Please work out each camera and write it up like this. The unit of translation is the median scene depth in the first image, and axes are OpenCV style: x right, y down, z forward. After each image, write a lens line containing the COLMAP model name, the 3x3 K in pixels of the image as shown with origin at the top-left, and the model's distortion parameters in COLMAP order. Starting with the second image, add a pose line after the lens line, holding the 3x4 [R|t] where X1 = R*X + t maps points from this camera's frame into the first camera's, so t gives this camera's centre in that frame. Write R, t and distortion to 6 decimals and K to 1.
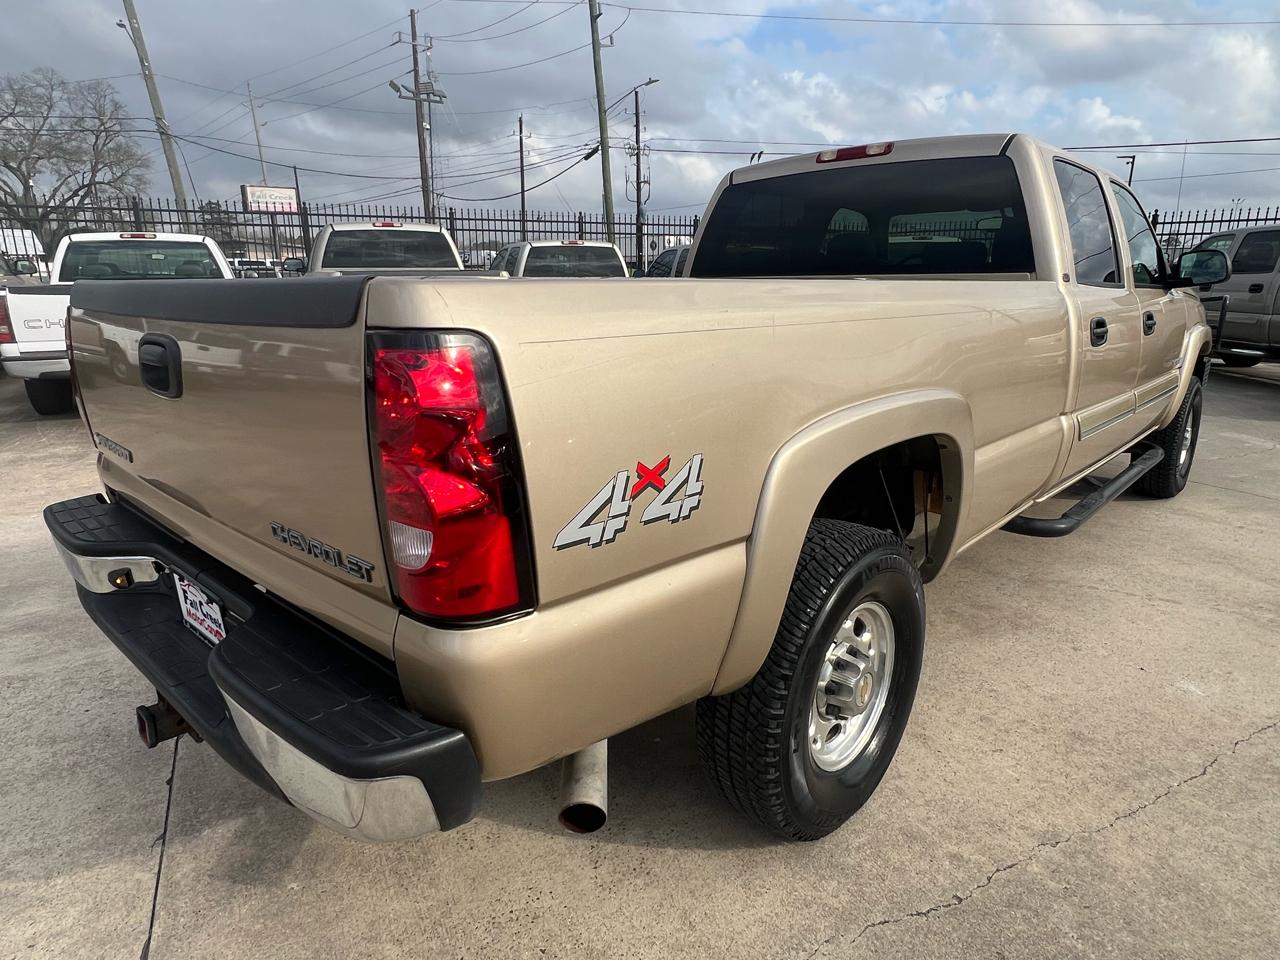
lens RADIAL K [[776.7, 0, 641.7], [0, 776.7, 486.6], [0, 0, 1]] dist [-0.001438, -0.000666]
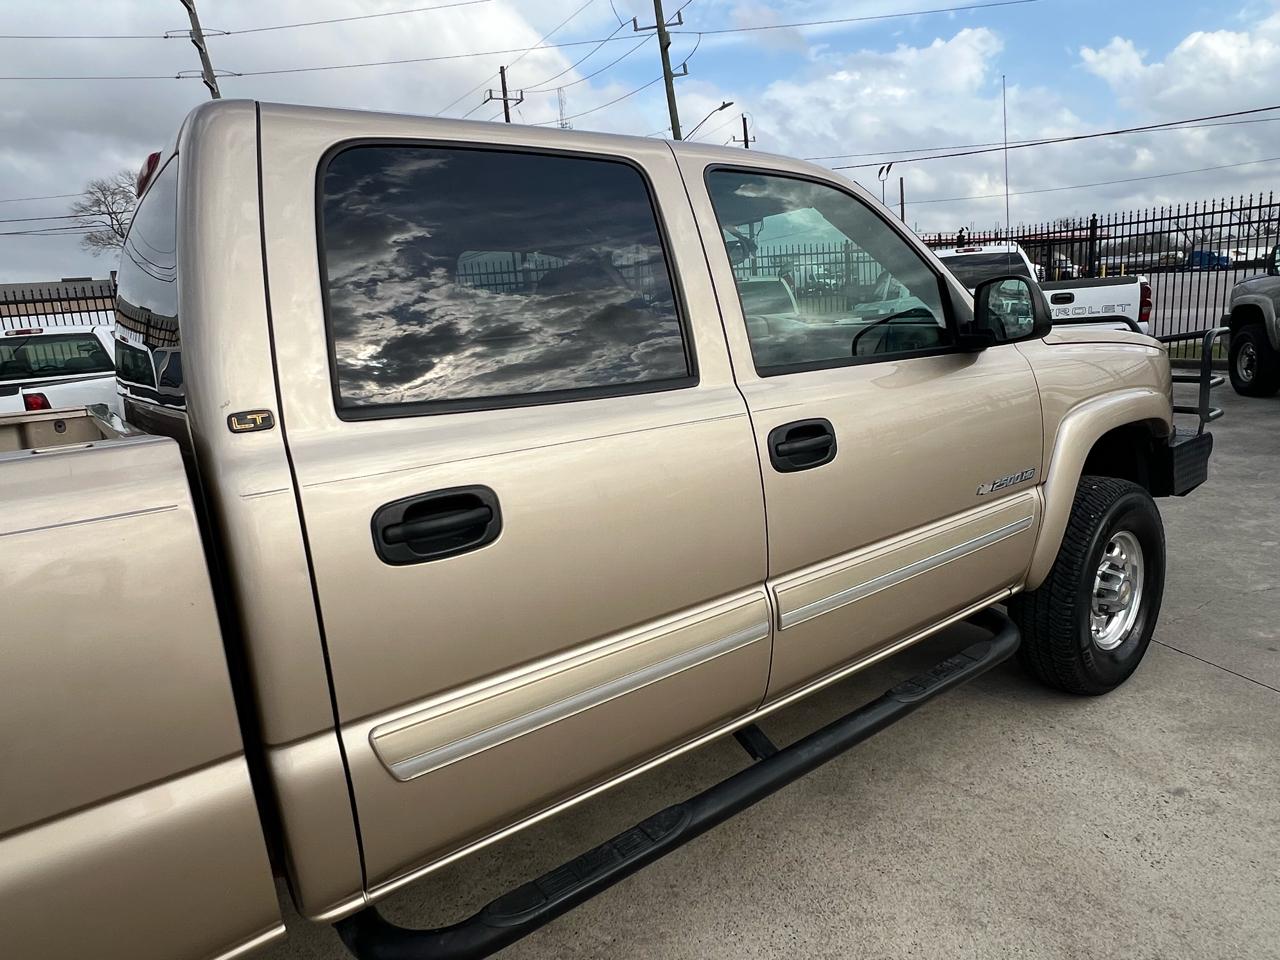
lens RADIAL K [[801.1, 0, 642.5], [0, 801.1, 476.4], [0, 0, 1]] dist [-0.001899, 0.000095]
pose [[0.980486, -0.038367, -0.192807, 0.739280], [0.027059, 0.997774, -0.060948, -0.185228], [0.194716, 0.054542, 0.979342, 0.552245]]
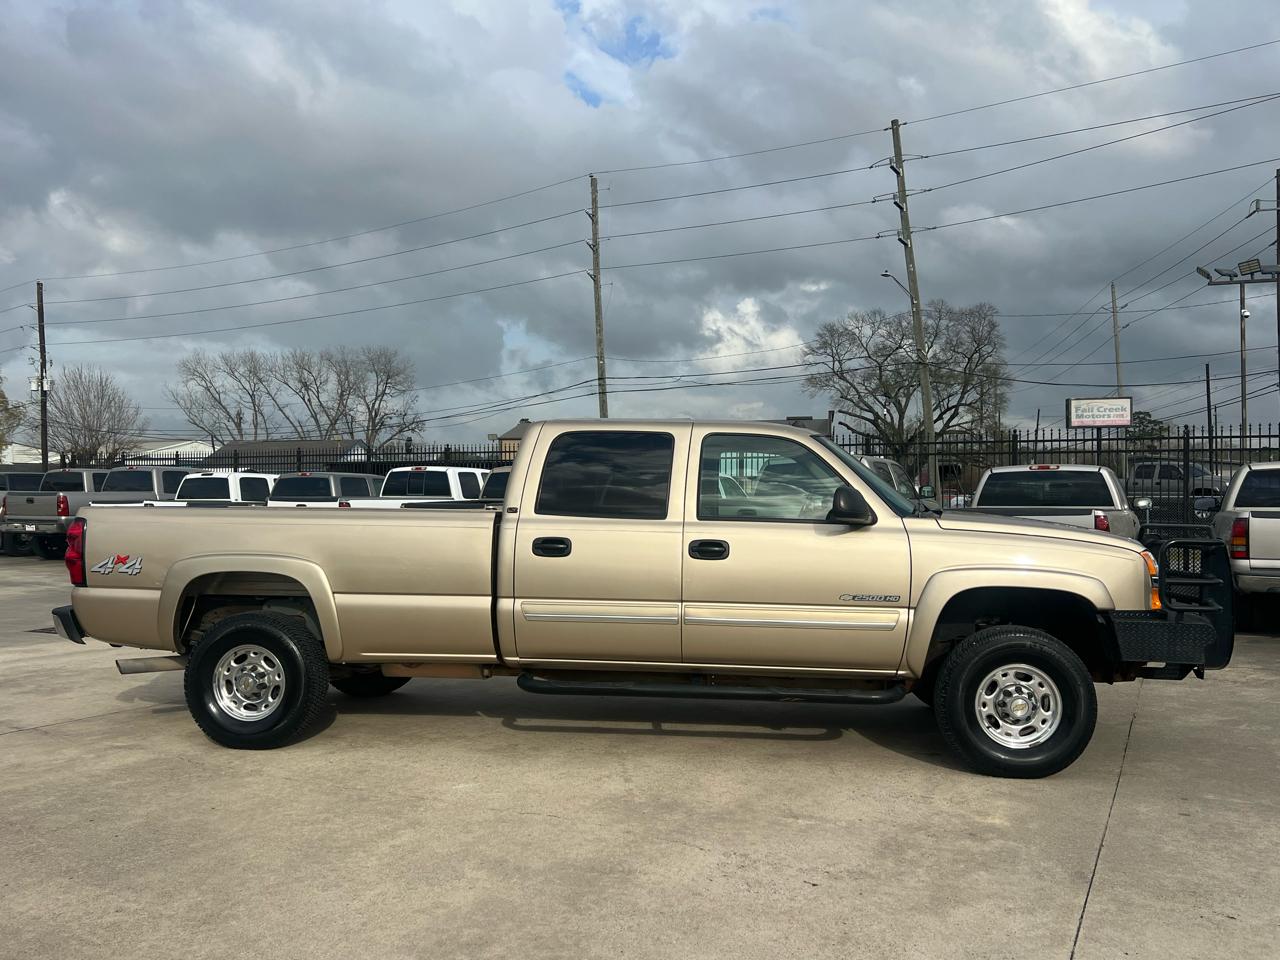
lens RADIAL K [[1032.7, 0, 638.3], [0, 1032.7, 486.2], [0, 0, 1]] dist [0.036762, -0.040873]
pose [[0.580712, -0.005582, -0.814090, 2.105525], [-0.217267, 0.962645, -0.161583, -0.032556], [0.784582, 0.270708, 0.557807, 0.029097]]
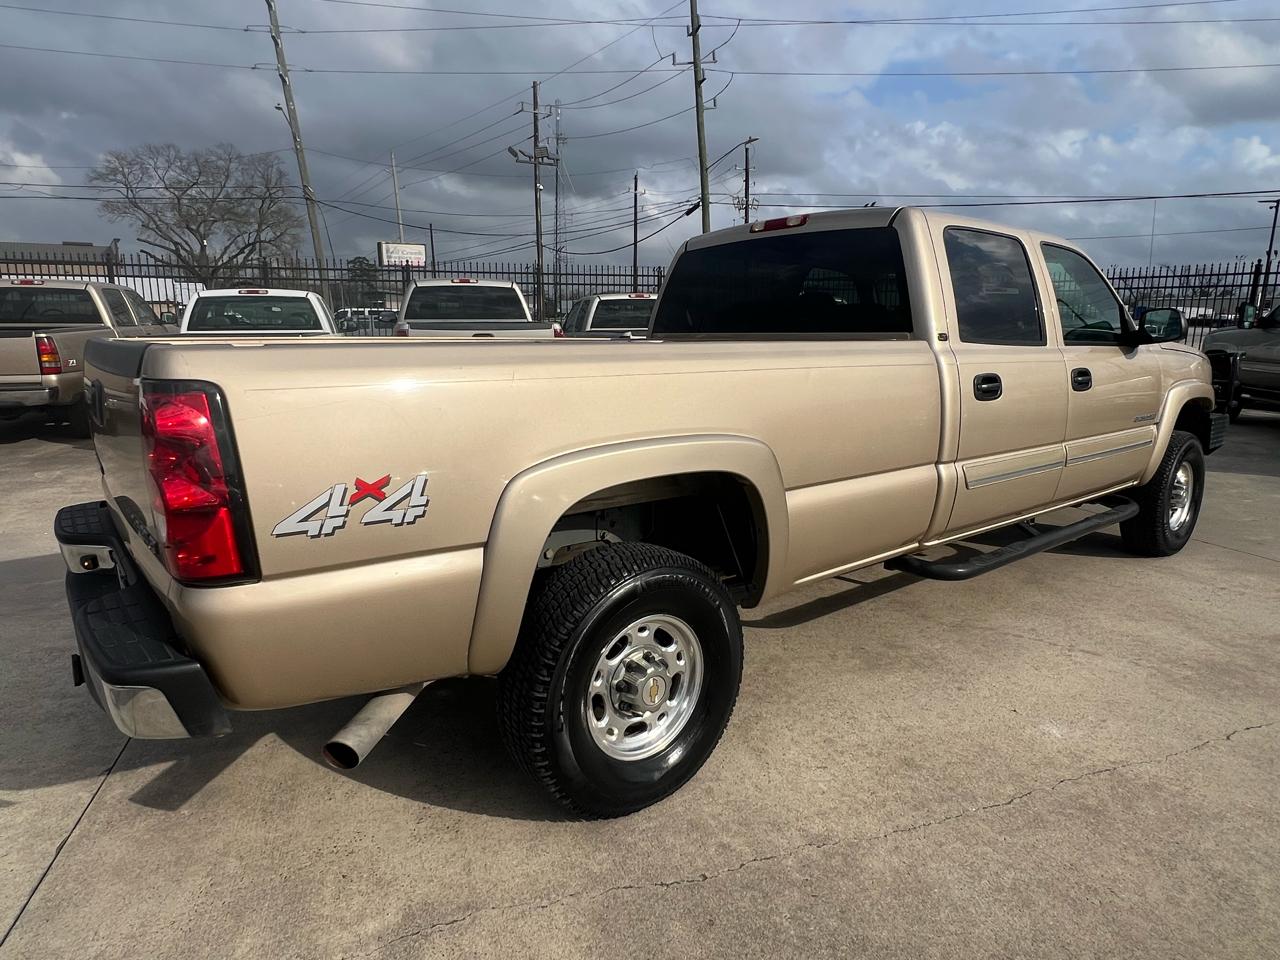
lens RADIAL K [[776.7, 0, 636.0], [0, 776.7, 479.8], [0, 0, 1]] dist [-0.001438, -0.000666]
pose [[0.988412, 0.032645, -0.148245, 0.257599], [-0.042454, 0.997079, -0.063498, 0.013843], [0.145739, 0.069056, 0.986910, -0.102662]]
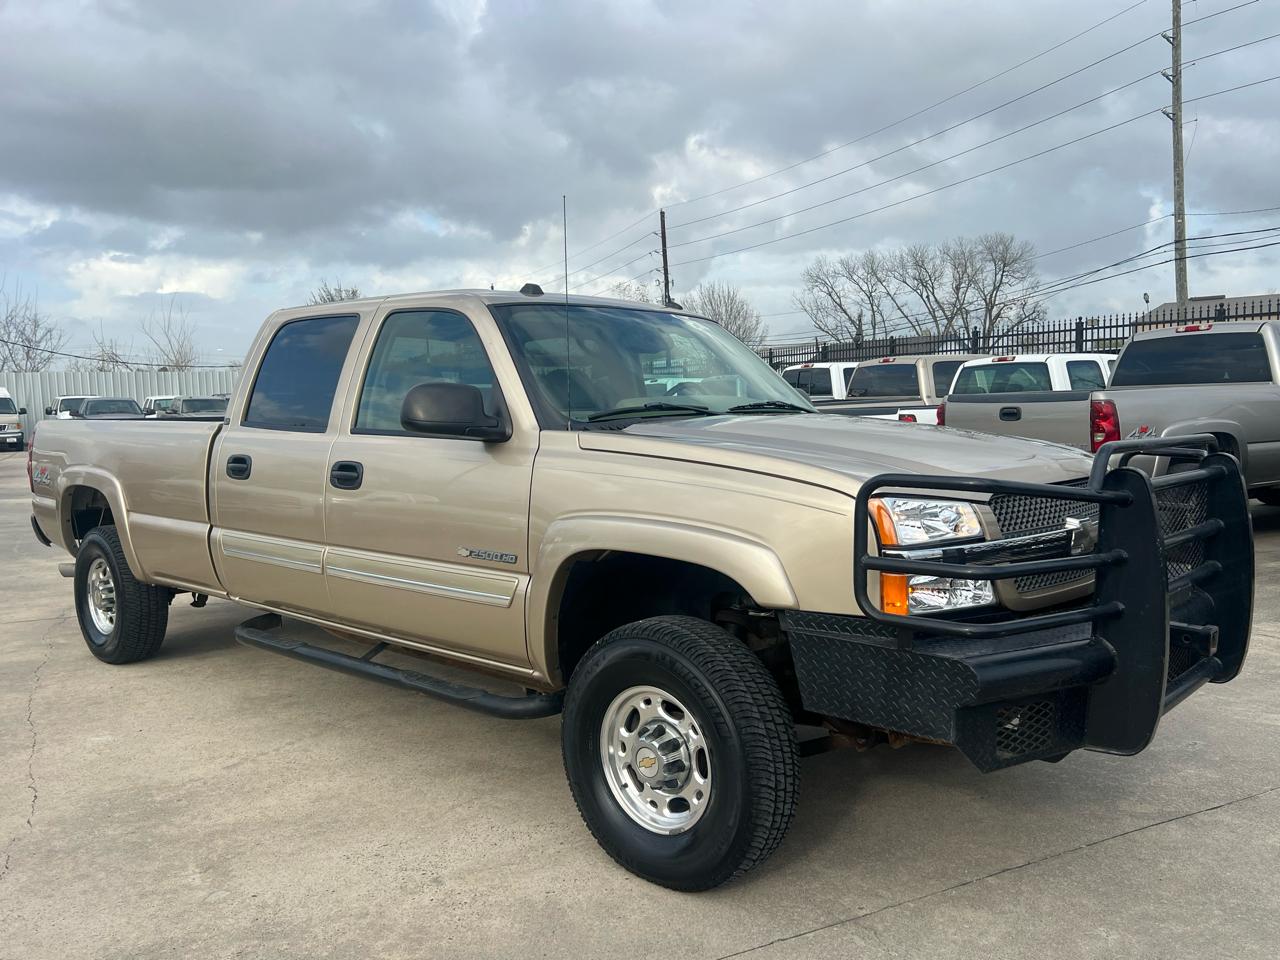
lens RADIAL K [[1032.7, 0, 645.4], [0, 1032.7, 474.7], [0, 0, 1]] dist [0.036762, -0.040873]
pose [[0.011922, 0.072429, -0.997302, 2.027256], [-0.241995, 0.967933, 0.067404, -0.415024], [0.970204, 0.240539, 0.029067, 1.455145]]
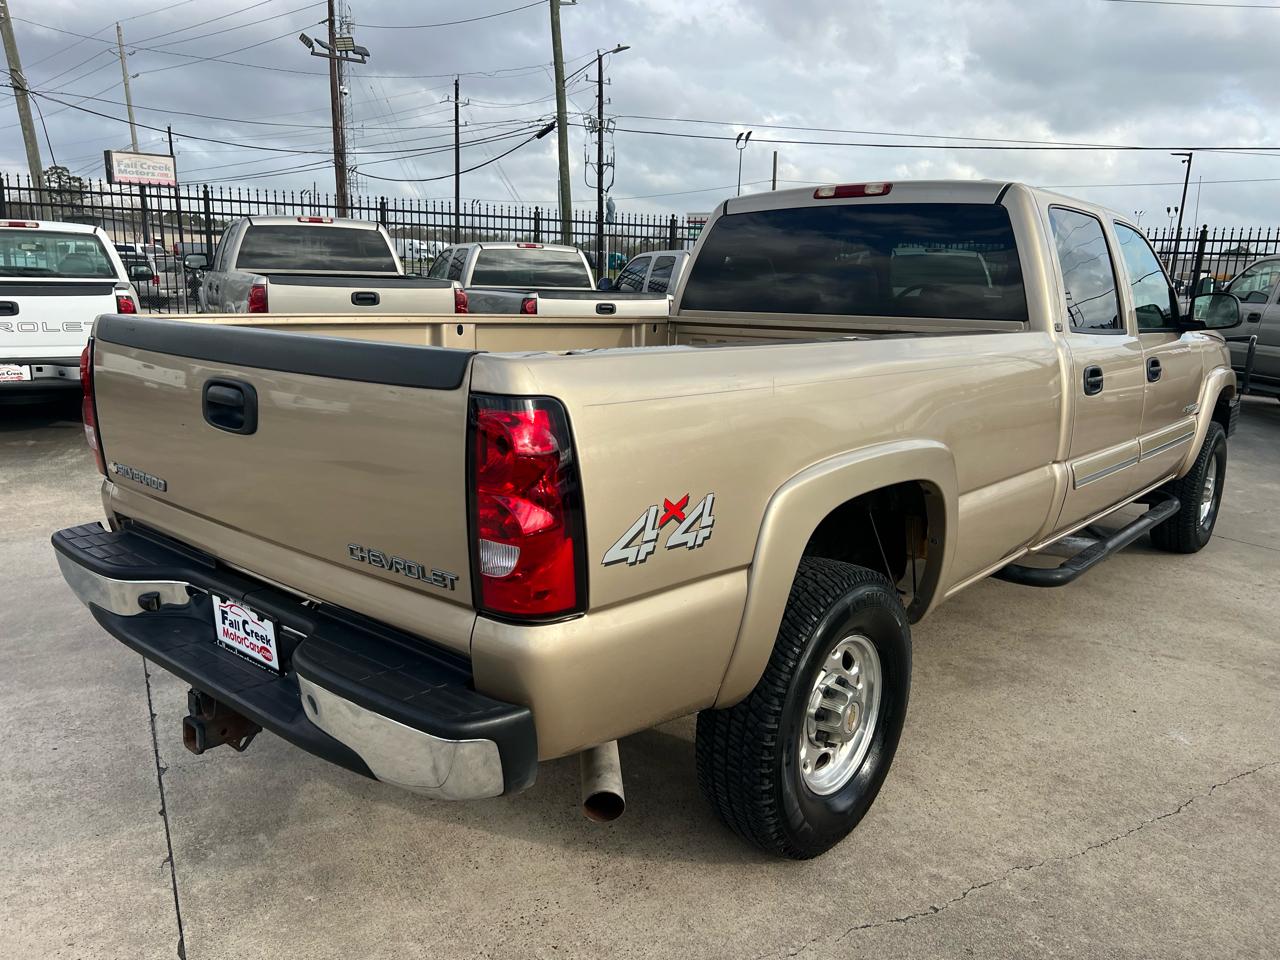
lens RADIAL K [[967.4, 0, 634.1], [0, 967.4, 496.7], [0, 0, 1]] dist [0.040714, -0.046883]
pose [[0.998986, 0.020199, 0.040236, -0.043956], [-0.018532, 0.998971, -0.041387, 0.011447], [-0.041030, 0.040600, 0.998333, -0.204228]]
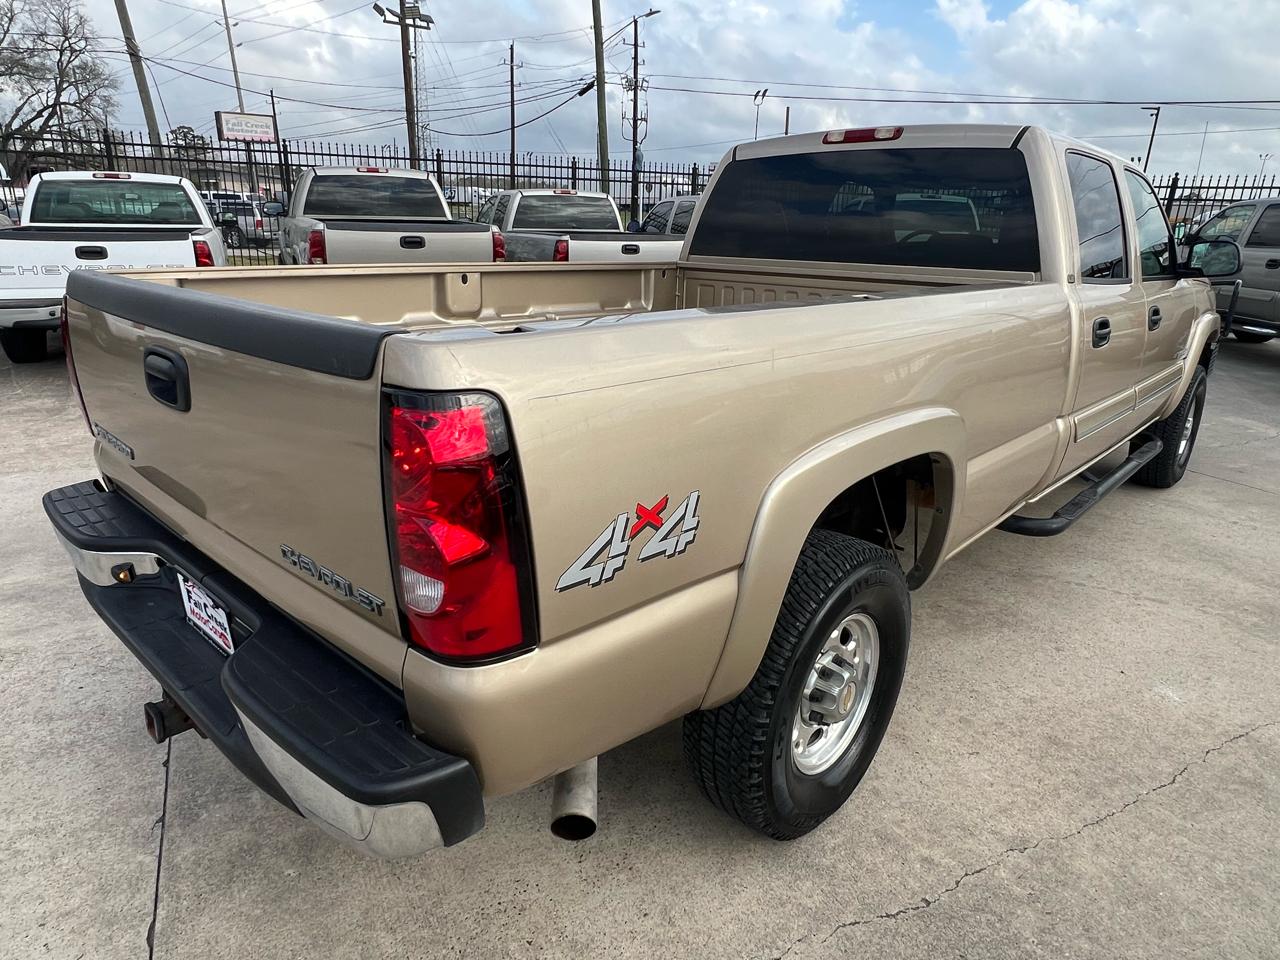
lens RADIAL K [[801.1, 0, 628.6], [0, 801.1, 487.5], [0, 0, 1]] dist [-0.001899, 0.000095]
pose [[0.999596, 0.028371, 0.001510, -0.007091], [-0.028410, 0.997788, 0.060106, -0.044509], [0.000198, -0.060125, 0.998191, -0.025656]]
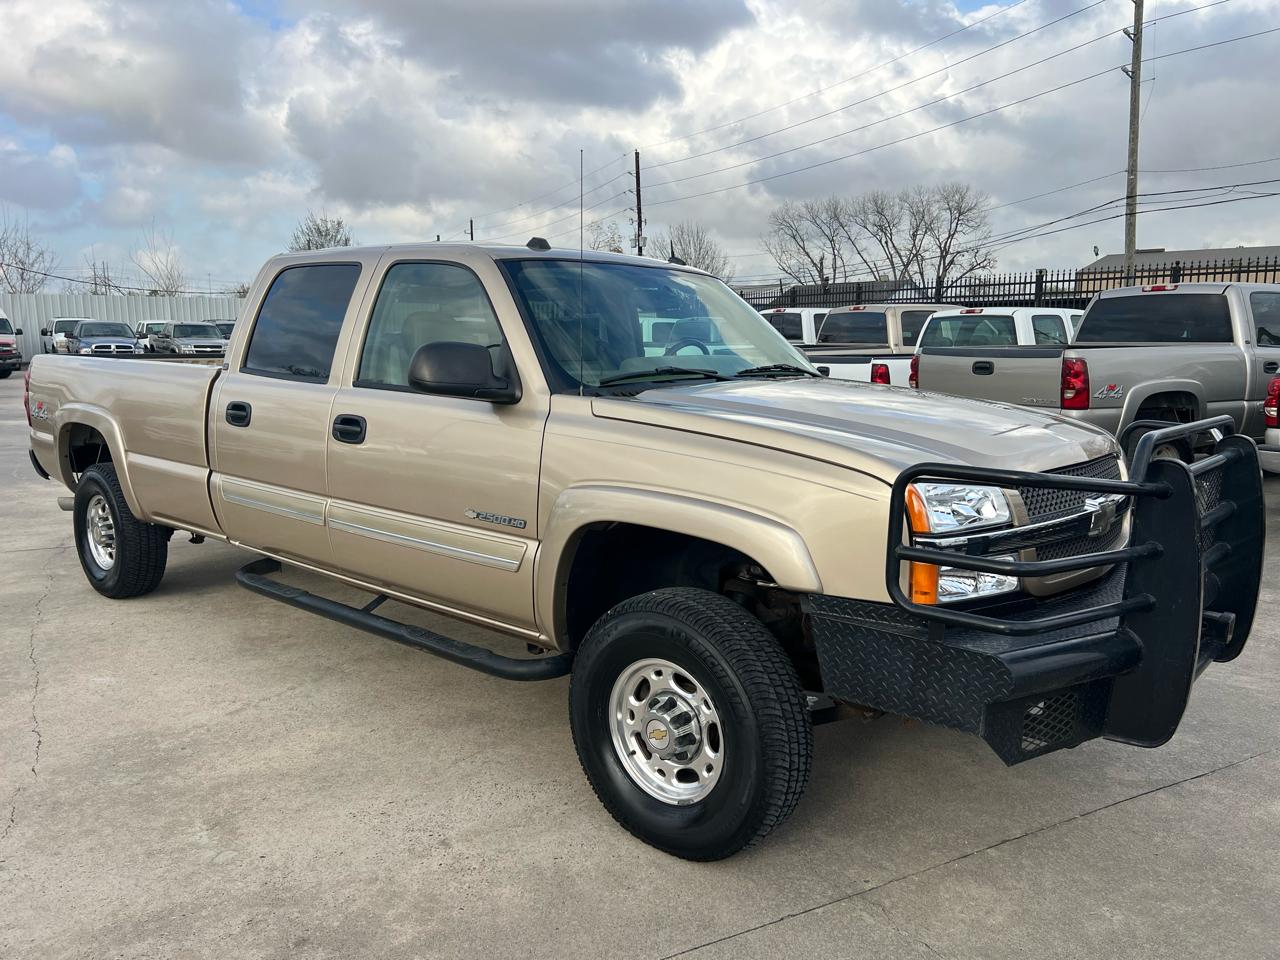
lens RADIAL K [[967.4, 0, 631.8], [0, 967.4, 480.0], [0, 0, 1]] dist [0.040714, -0.046883]
pose [[0.029215, 0.149784, -0.988287, 1.942851], [-0.266629, 0.954054, 0.136714, -0.434310], [0.963356, 0.259512, 0.067809, 1.403665]]
